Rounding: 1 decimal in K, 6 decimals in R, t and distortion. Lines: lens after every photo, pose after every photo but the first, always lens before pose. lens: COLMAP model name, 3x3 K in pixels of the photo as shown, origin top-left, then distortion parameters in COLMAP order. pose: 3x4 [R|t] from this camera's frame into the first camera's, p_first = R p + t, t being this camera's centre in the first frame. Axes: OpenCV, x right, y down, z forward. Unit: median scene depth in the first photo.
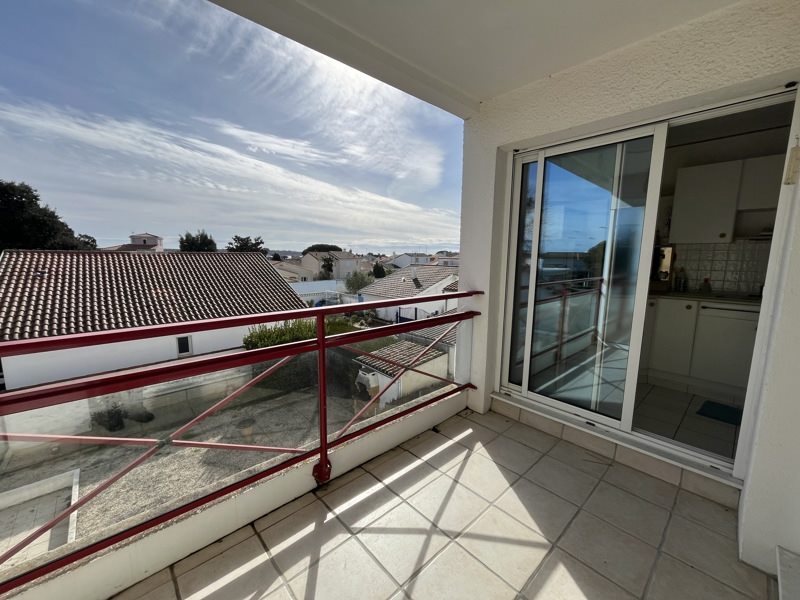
lens RADIAL K [[322.9, 0, 401.6], [0, 322.9, 300.3], [0, 0, 1]] dist [-0.001644, -0.000122]
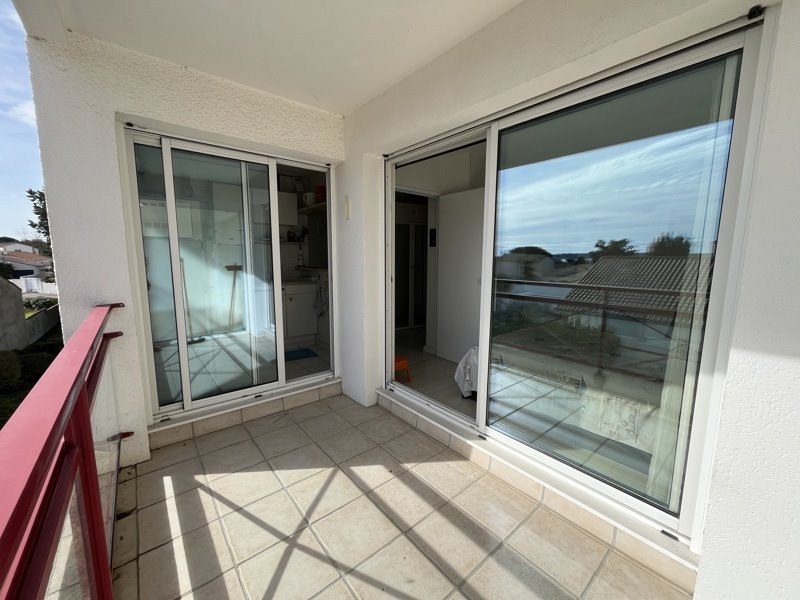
lens RADIAL K [[322.9, 0, 397.9], [0, 322.9, 299.7], [0, 0, 1]] dist [-0.001644, -0.000122]
pose [[0.054354, -0.145308, 0.987892, -0.581343], [0.133524, 0.981527, 0.137026, -0.068063], [-0.989554, 0.124459, 0.072752, 0.414338]]
